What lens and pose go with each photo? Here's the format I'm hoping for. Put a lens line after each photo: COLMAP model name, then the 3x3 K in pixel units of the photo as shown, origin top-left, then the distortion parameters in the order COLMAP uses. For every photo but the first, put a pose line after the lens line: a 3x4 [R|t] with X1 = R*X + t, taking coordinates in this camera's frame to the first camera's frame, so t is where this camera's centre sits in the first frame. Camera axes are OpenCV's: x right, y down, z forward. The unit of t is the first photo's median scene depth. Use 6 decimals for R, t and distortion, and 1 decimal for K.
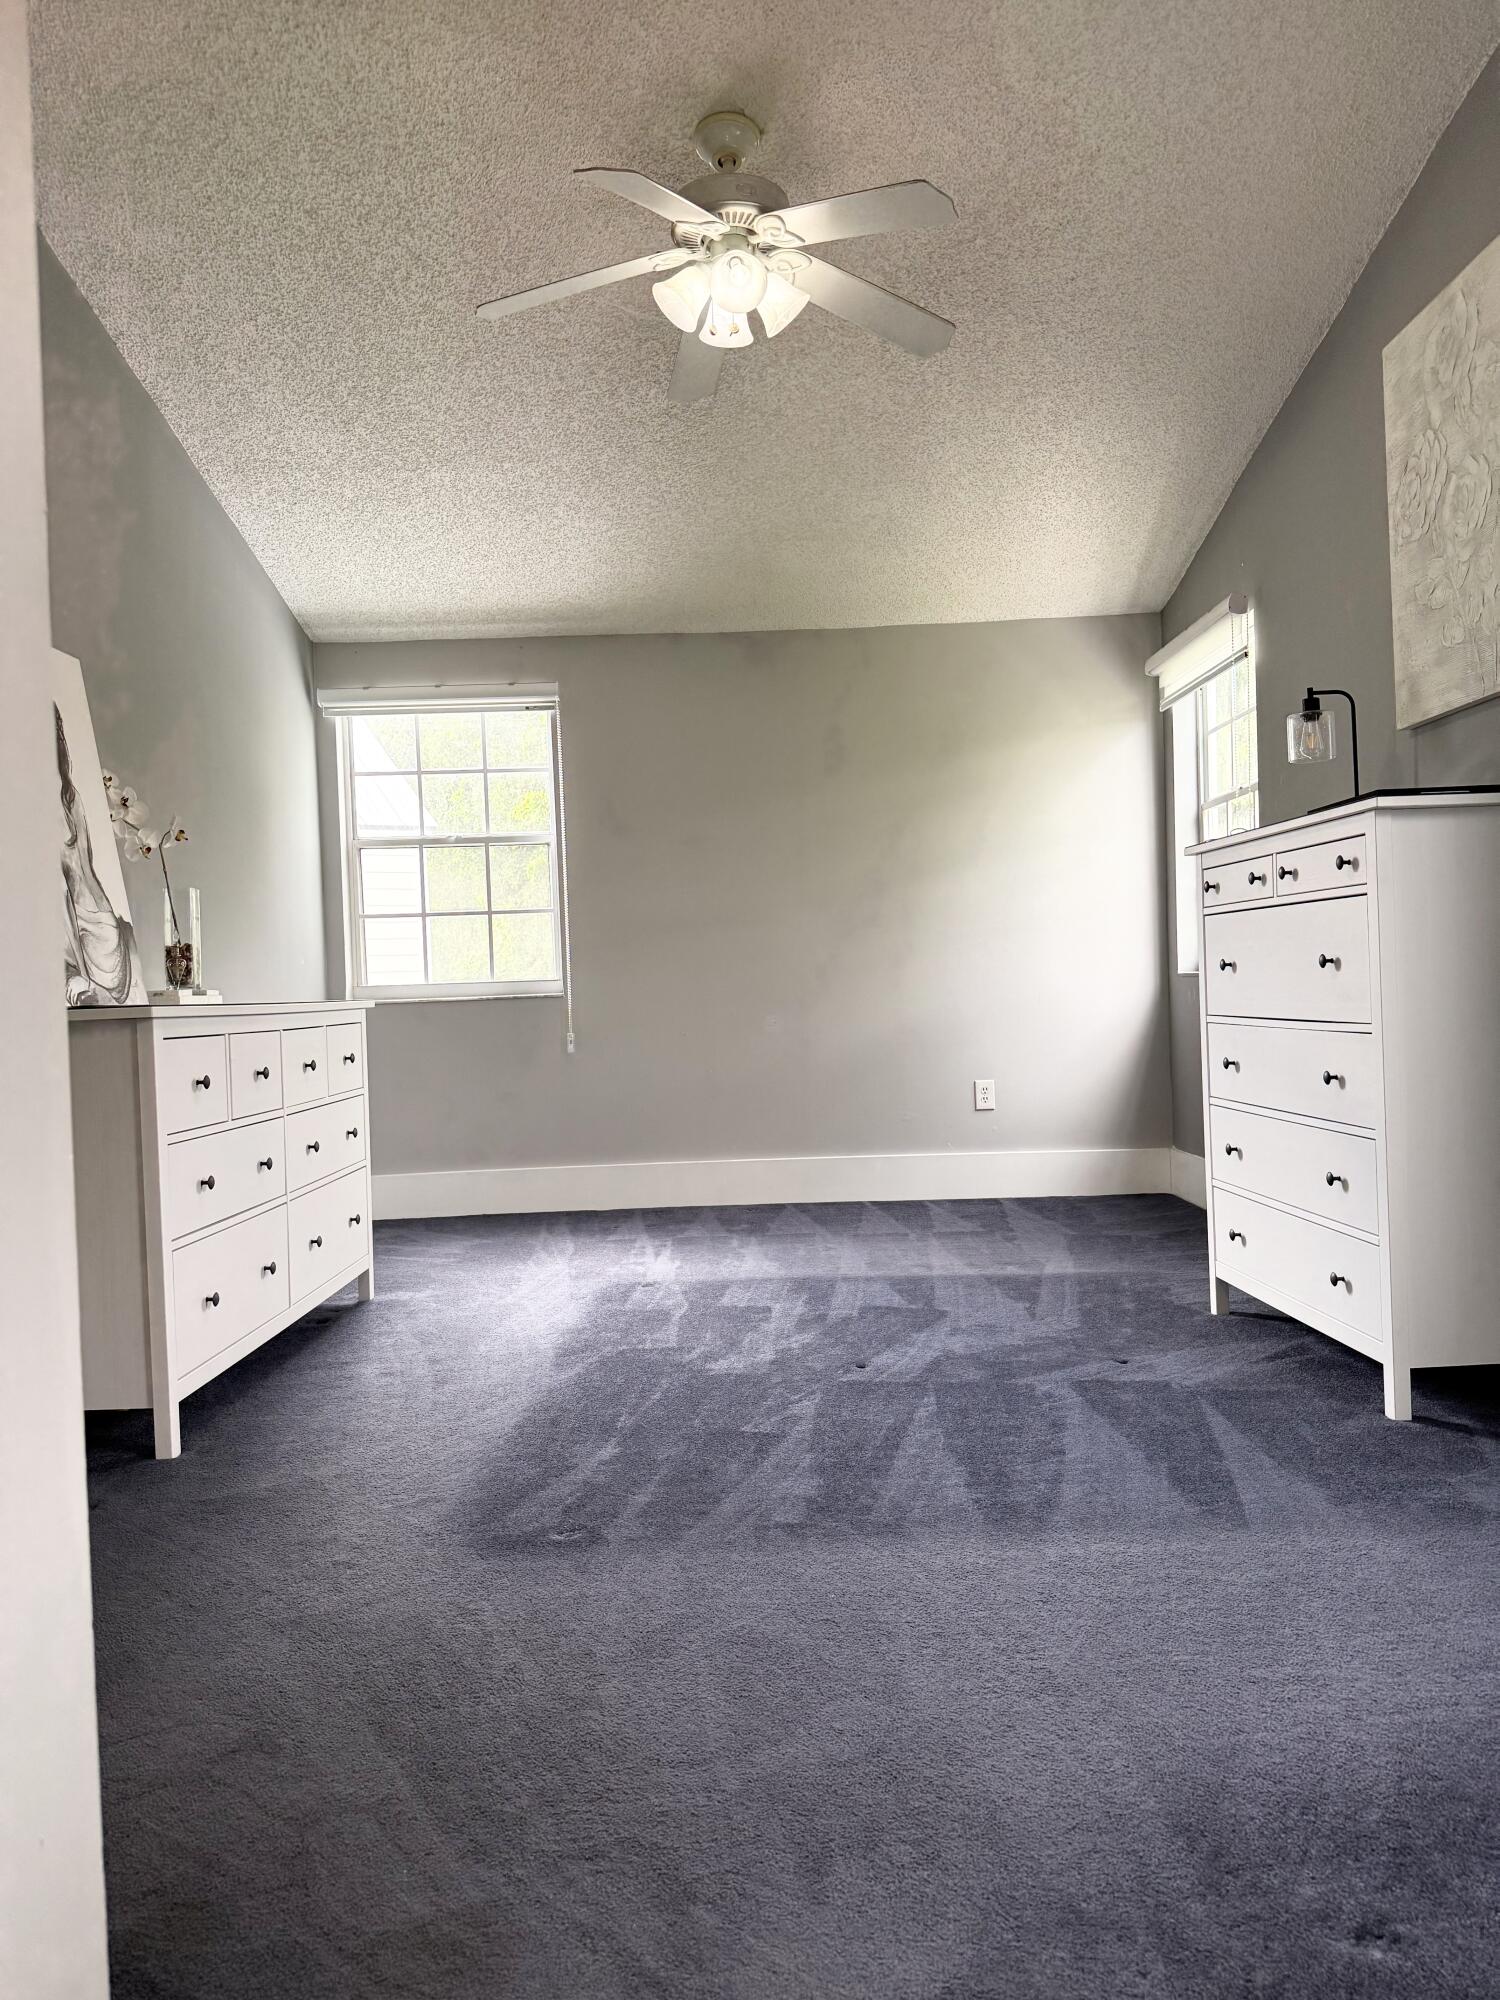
lens RADIAL K [[1394.9, 0, 758.8], [0, 1394.9, 1007.4], [0, 0, 1]] dist [0.011241, -0.003696]
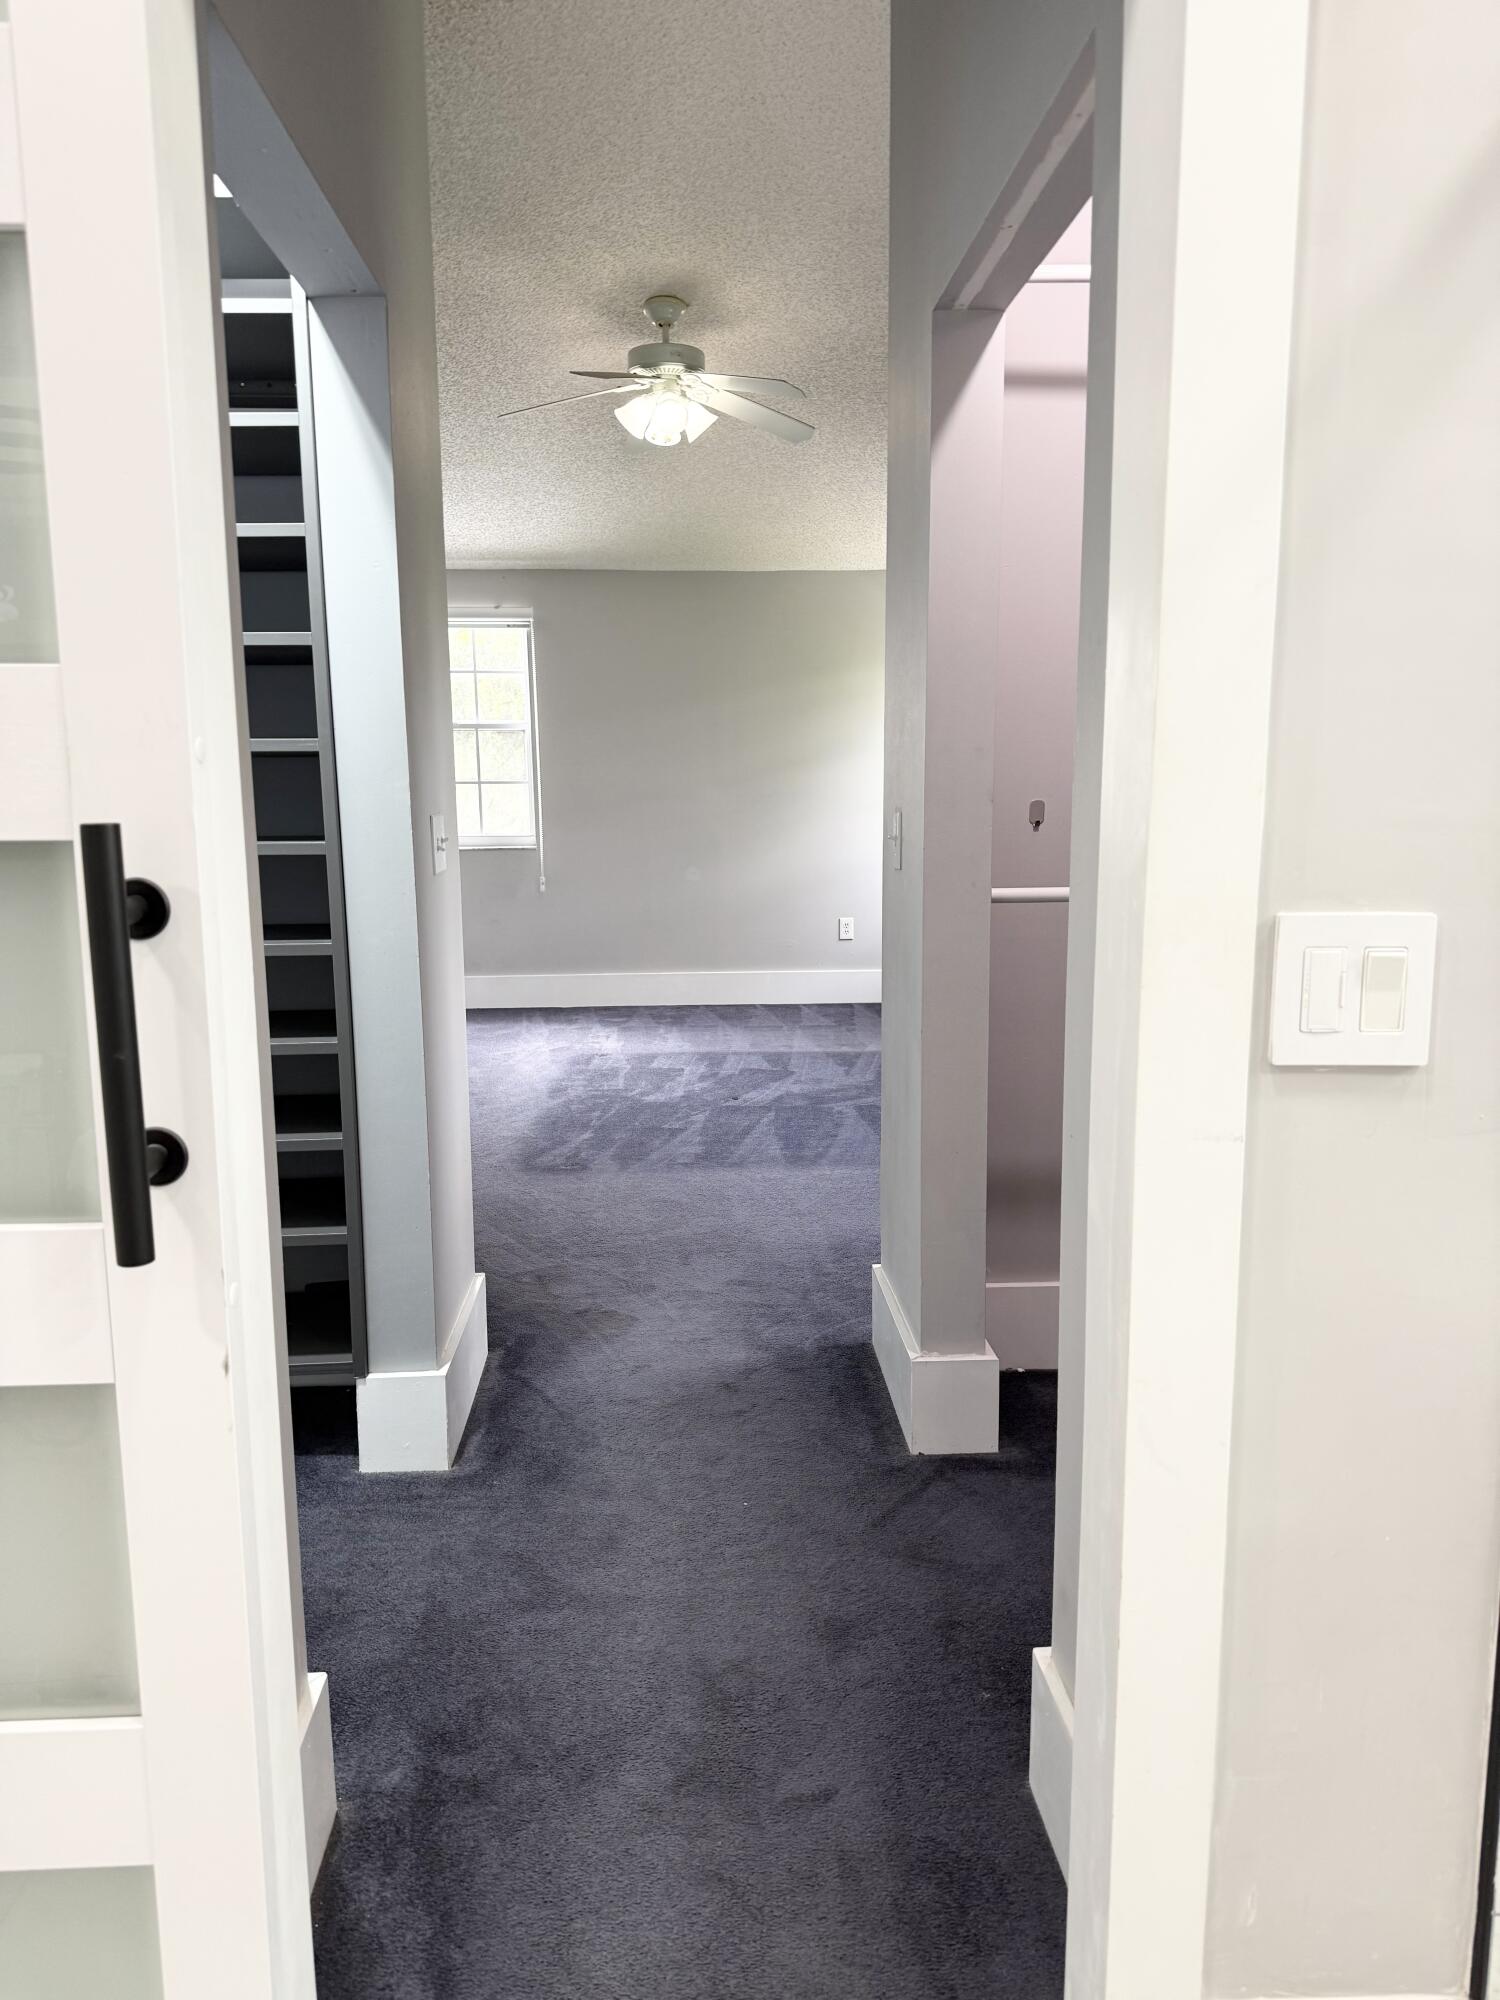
lens RADIAL K [[1394.9, 0, 750.9], [0, 1394.9, 1005.5], [0, 0, 1]] dist [0.011241, -0.003696]
pose [[0.998914, 0.017001, 0.043384, 0.017093], [-0.022666, 0.990772, 0.133632, -0.072266], [-0.040712, -0.134470, 0.990081, -0.604393]]
